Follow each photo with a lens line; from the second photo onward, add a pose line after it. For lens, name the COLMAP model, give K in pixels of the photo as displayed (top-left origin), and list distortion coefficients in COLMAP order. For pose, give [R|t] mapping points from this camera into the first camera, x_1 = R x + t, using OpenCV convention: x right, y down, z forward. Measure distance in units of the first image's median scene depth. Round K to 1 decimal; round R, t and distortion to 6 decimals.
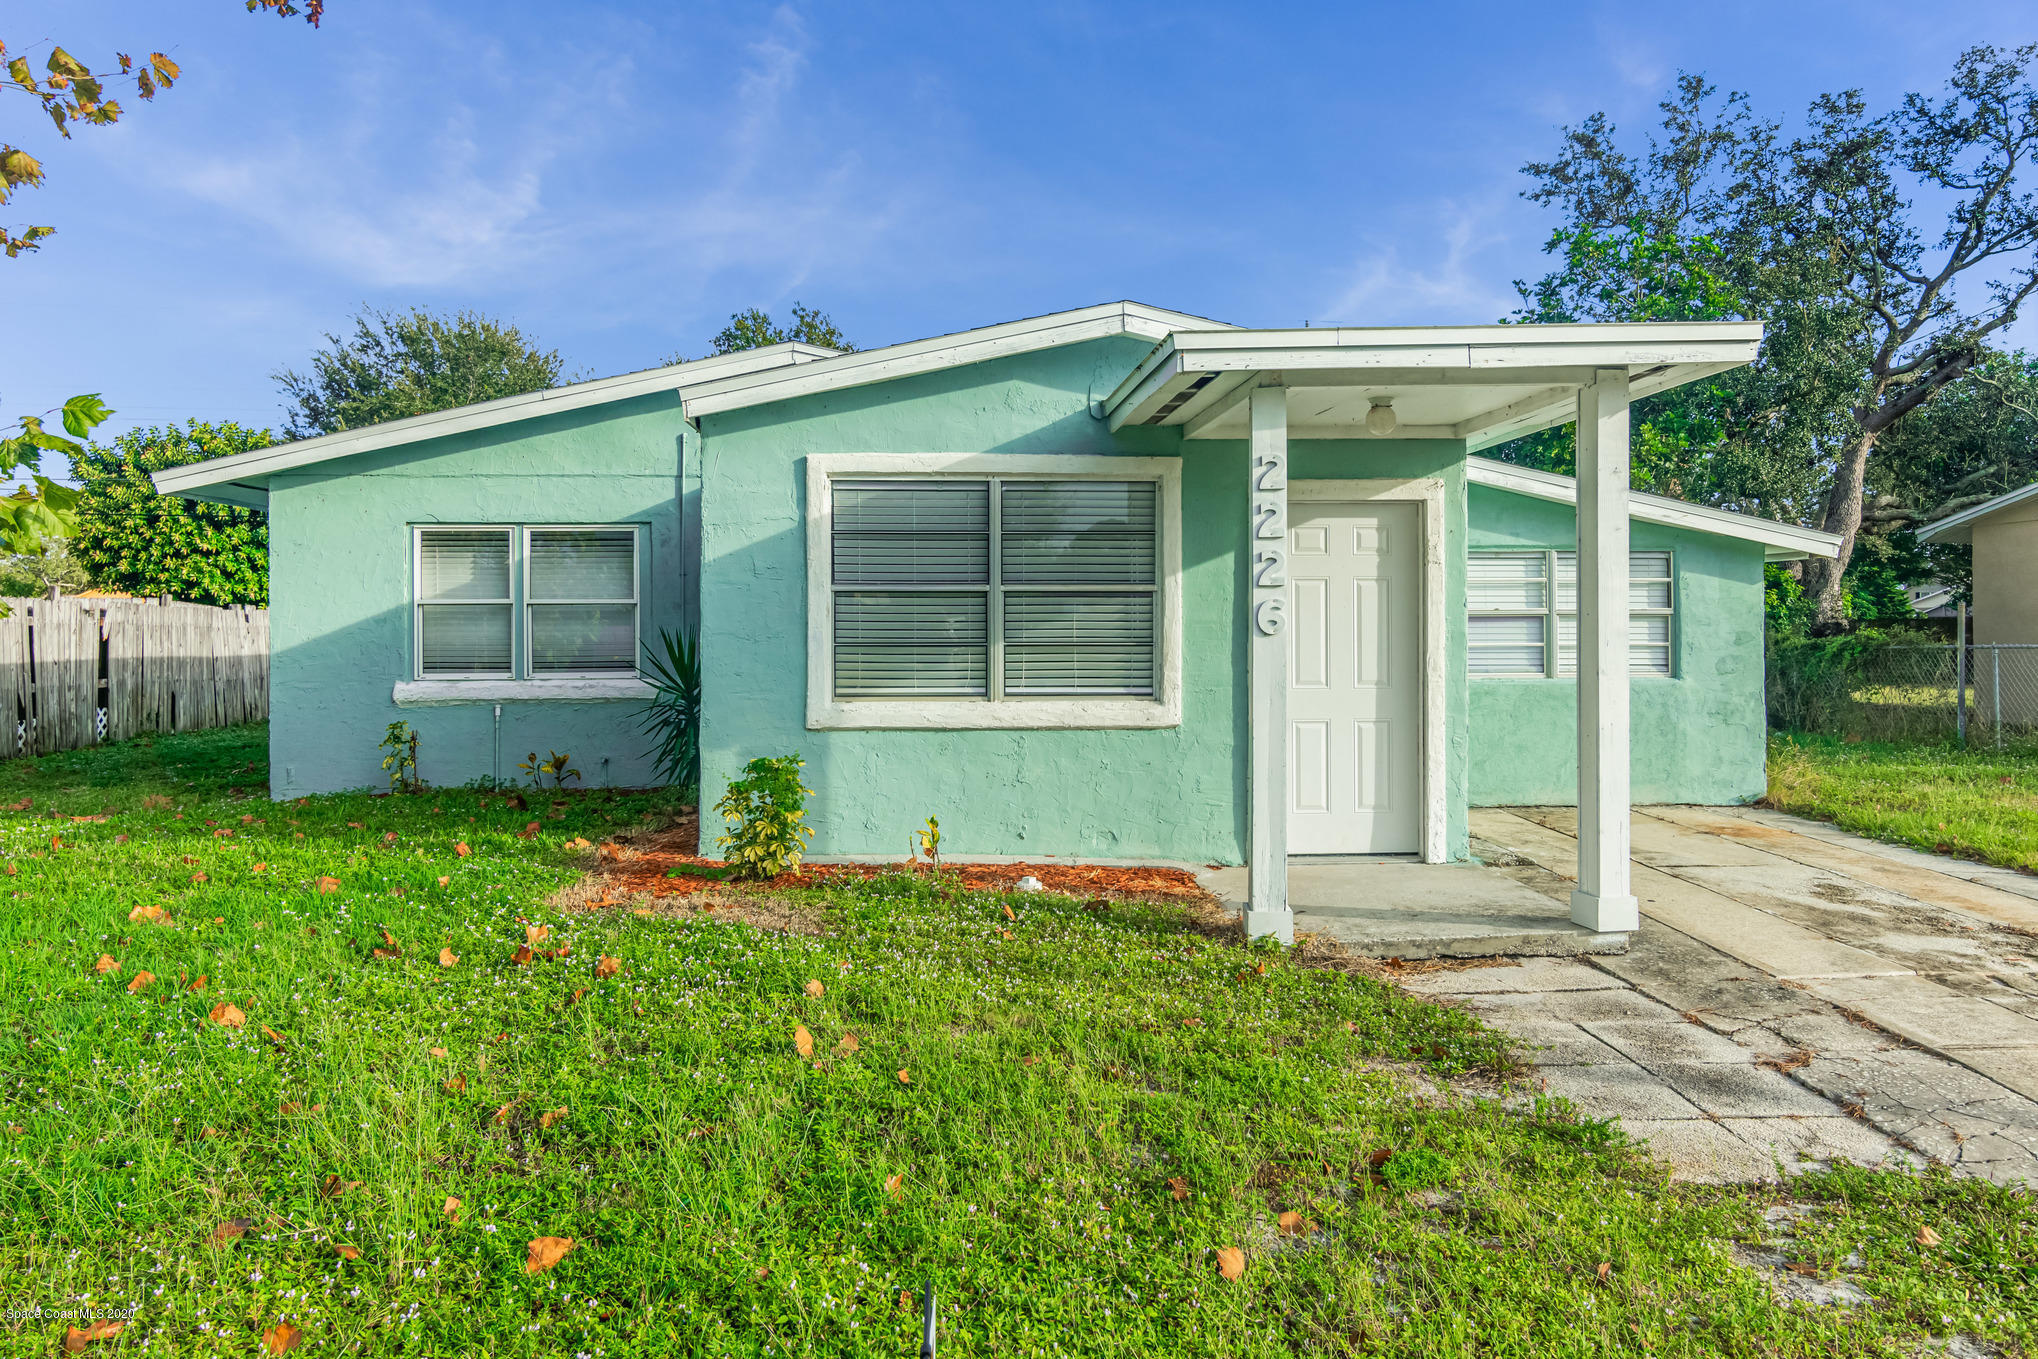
lens RADIAL K [[1443.3, 0, 1019.0], [0, 1443.3, 679.5], [0, 0, 1]] dist [-0.000414, 0.003444]
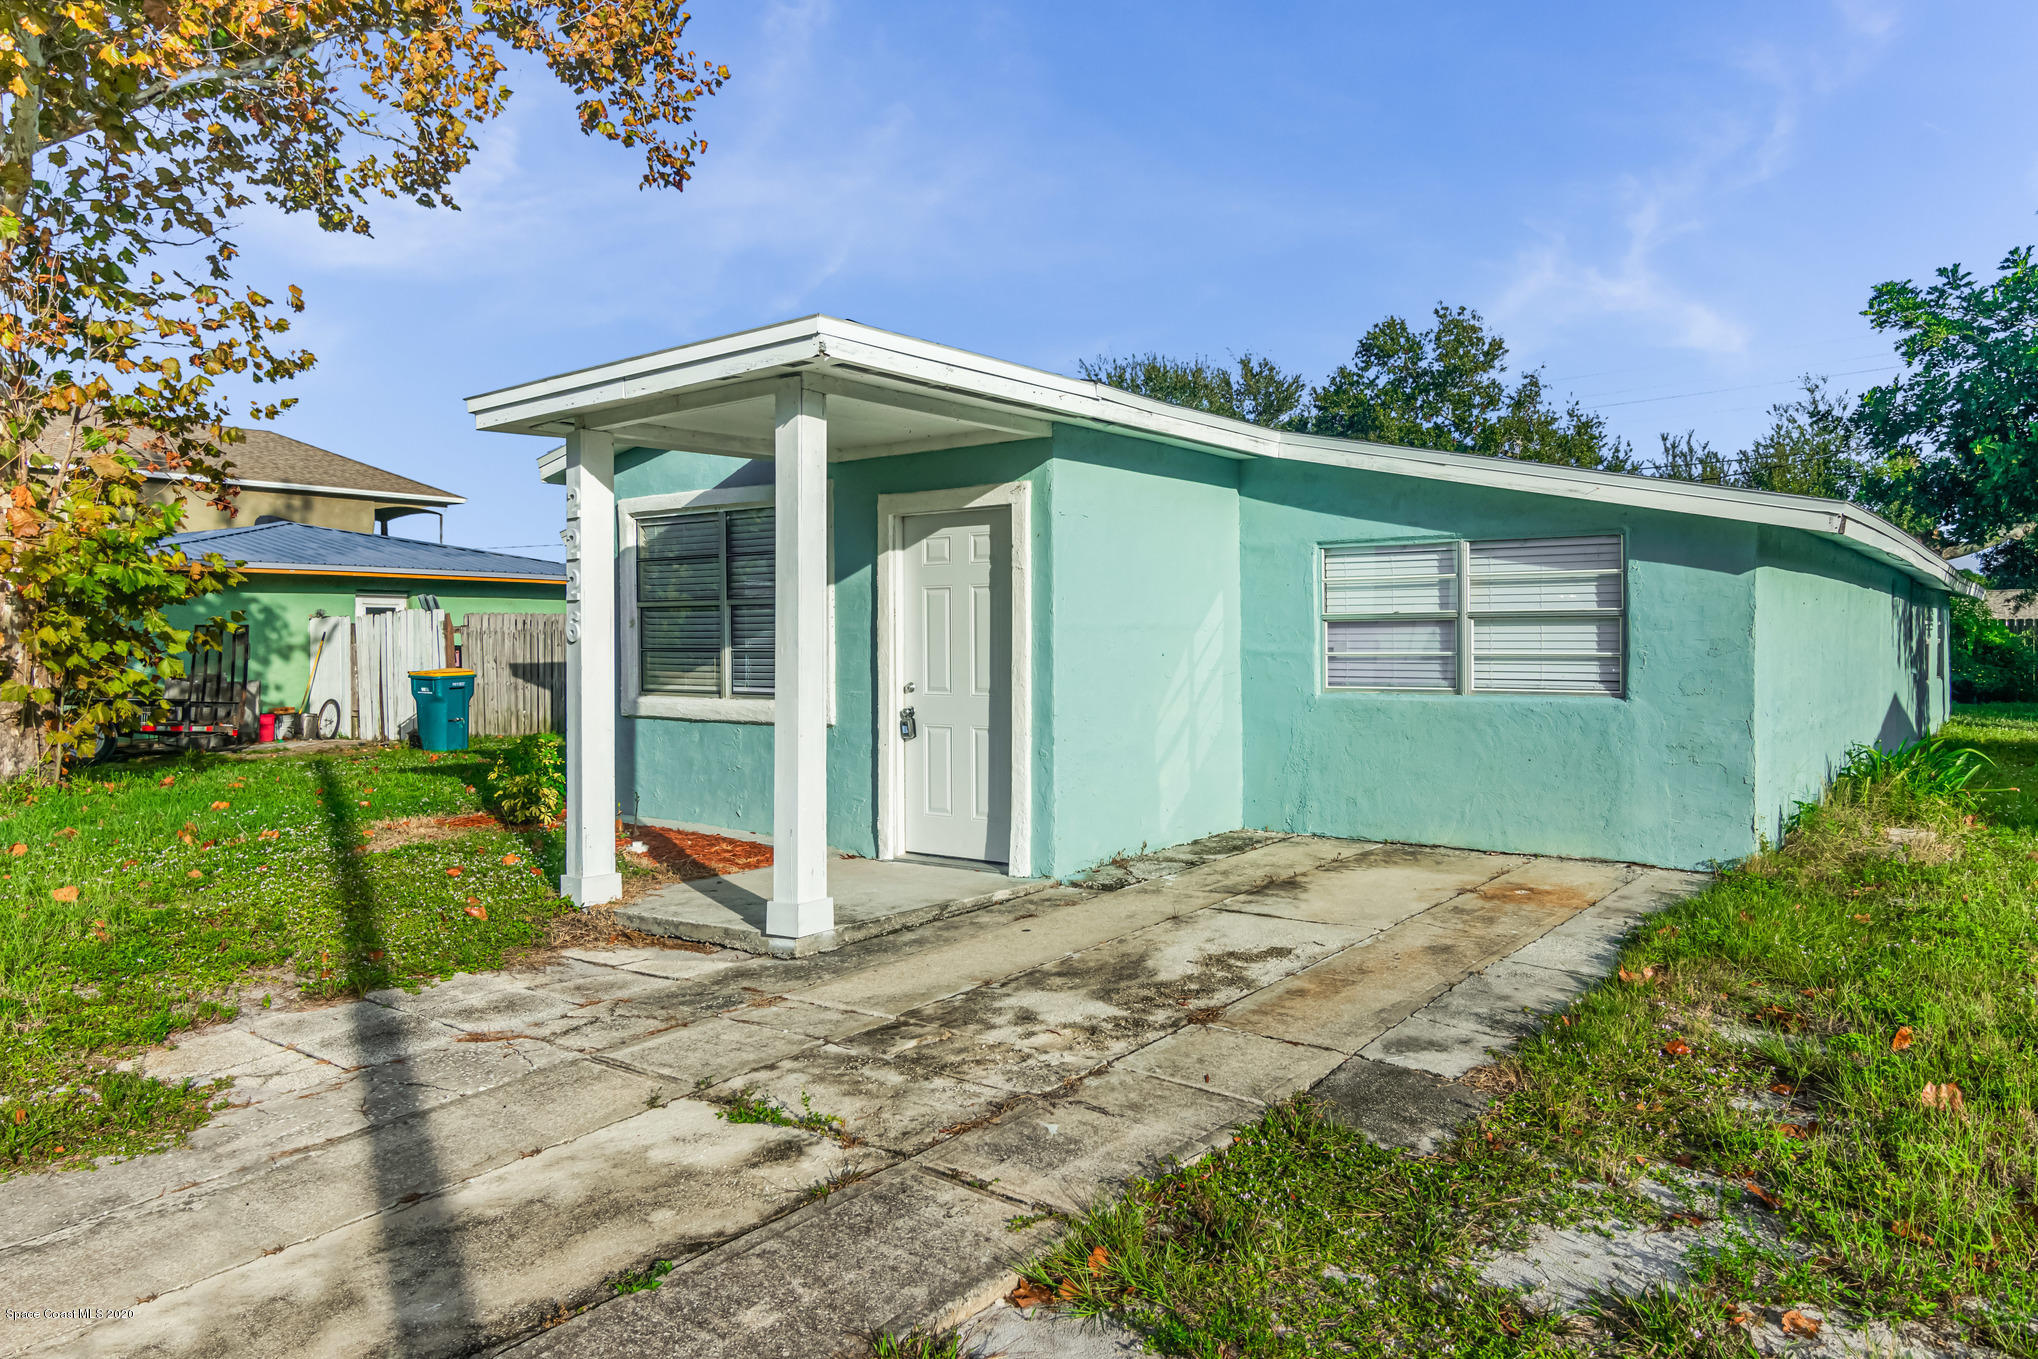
lens RADIAL K [[1443.3, 0, 1019.0], [0, 1443.3, 679.5], [0, 0, 1]] dist [-0.000414, 0.003444]
pose [[0.741906, 0.017800, -0.670268, 0.937942], [-0.021144, 0.999771, 0.003147, -0.008803], [0.670171, 0.011837, 0.742113, 0.279291]]
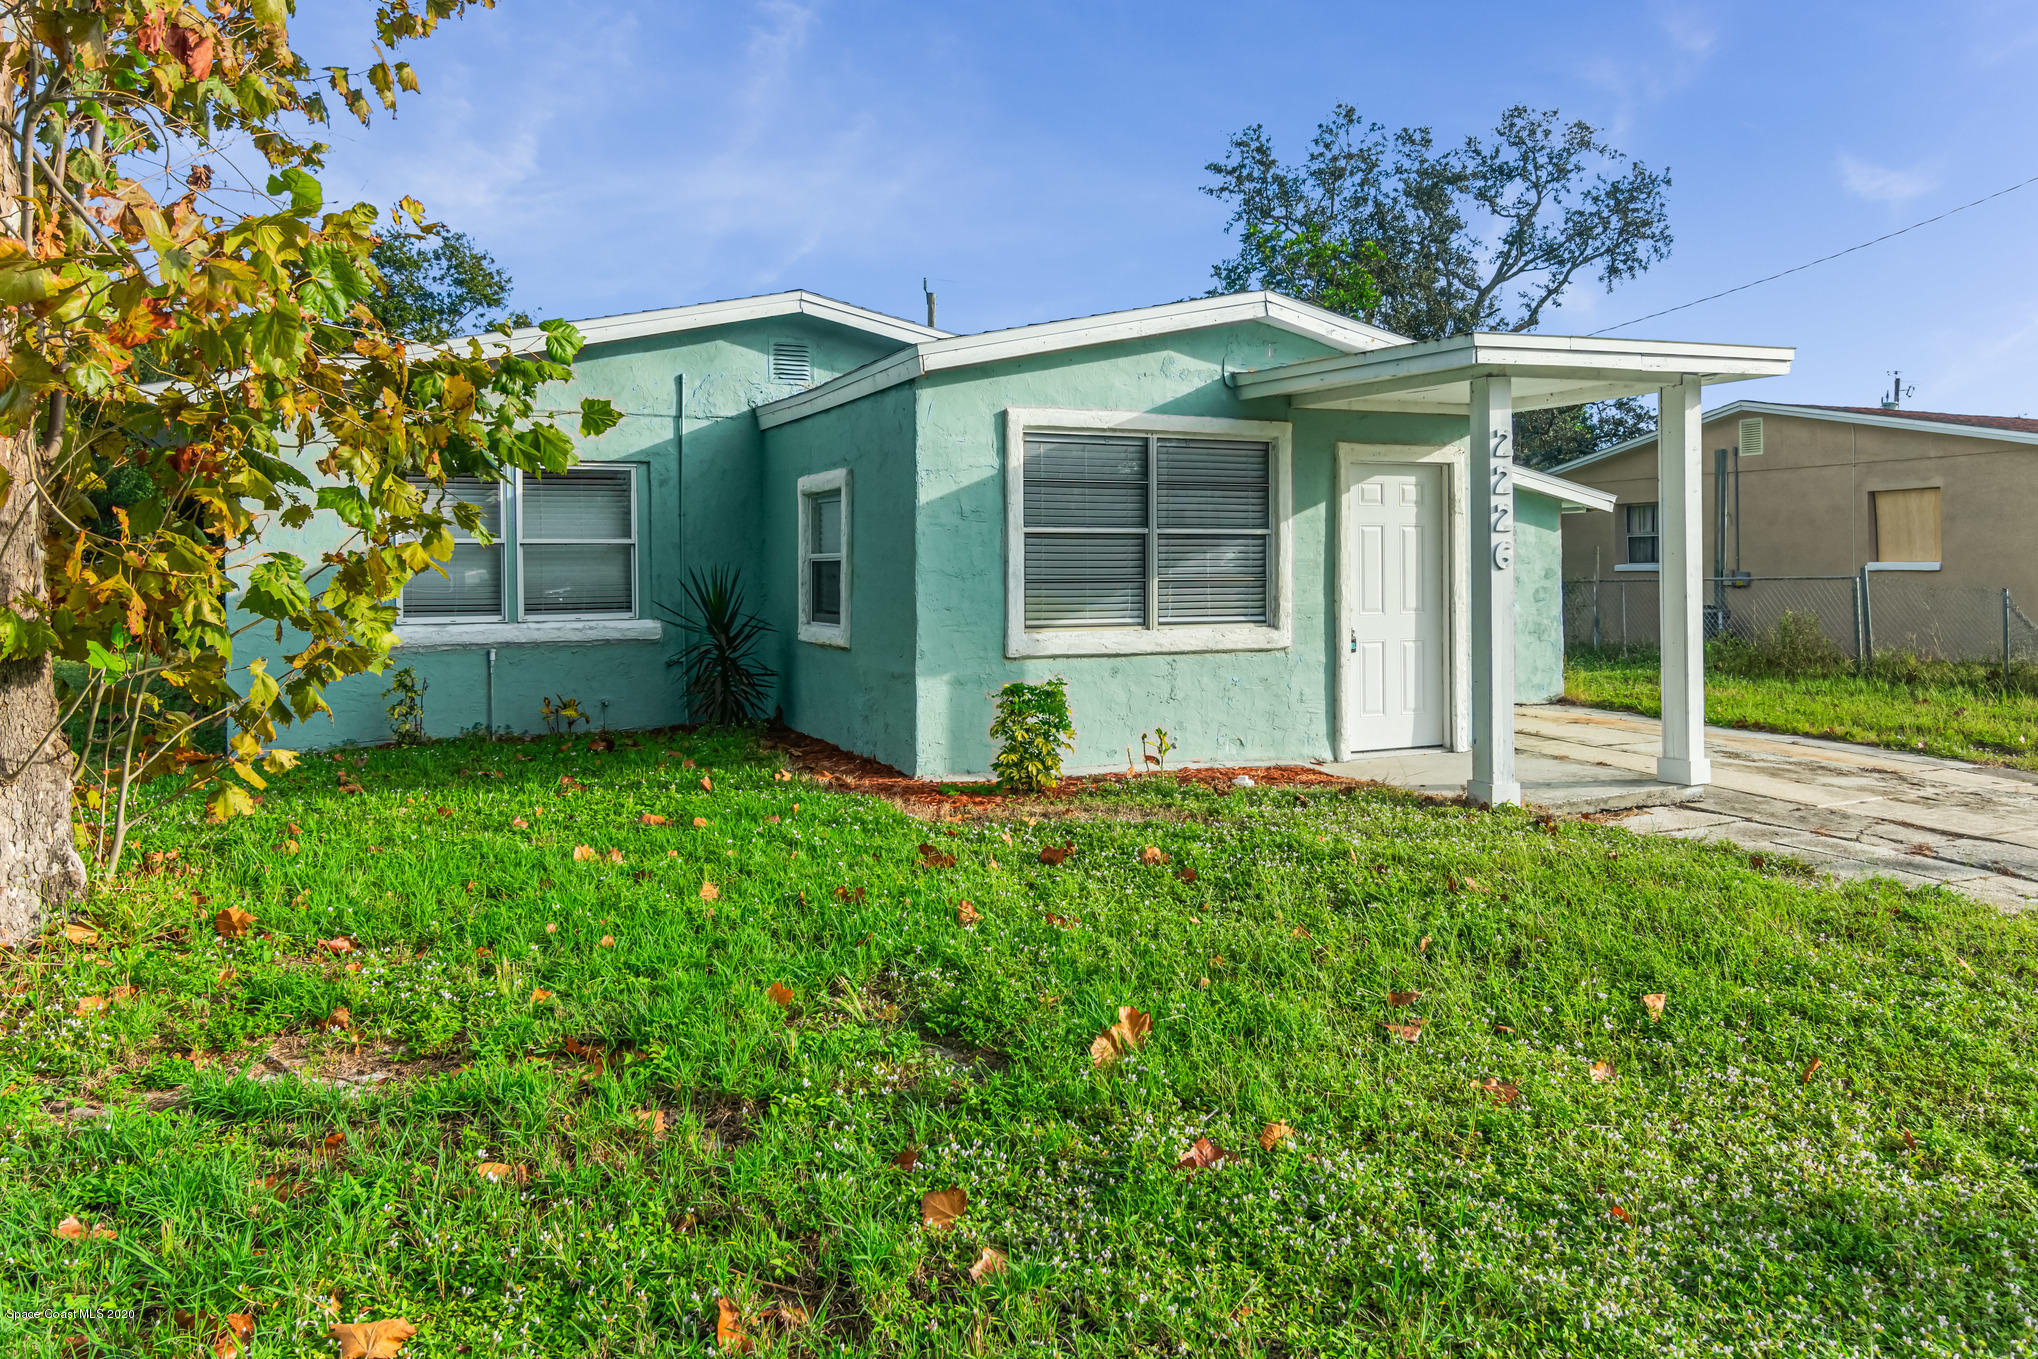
lens RADIAL K [[1452.0, 0, 1020.4], [0, 1452.0, 624.5], [0, 0, 1]] dist [-0.006127, -0.000892]
pose [[0.928291, -0.017620, 0.371436, -0.531874], [0.017178, 0.999842, 0.004498, 0.004040], [-0.371457, 0.002205, 0.928447, -0.031446]]
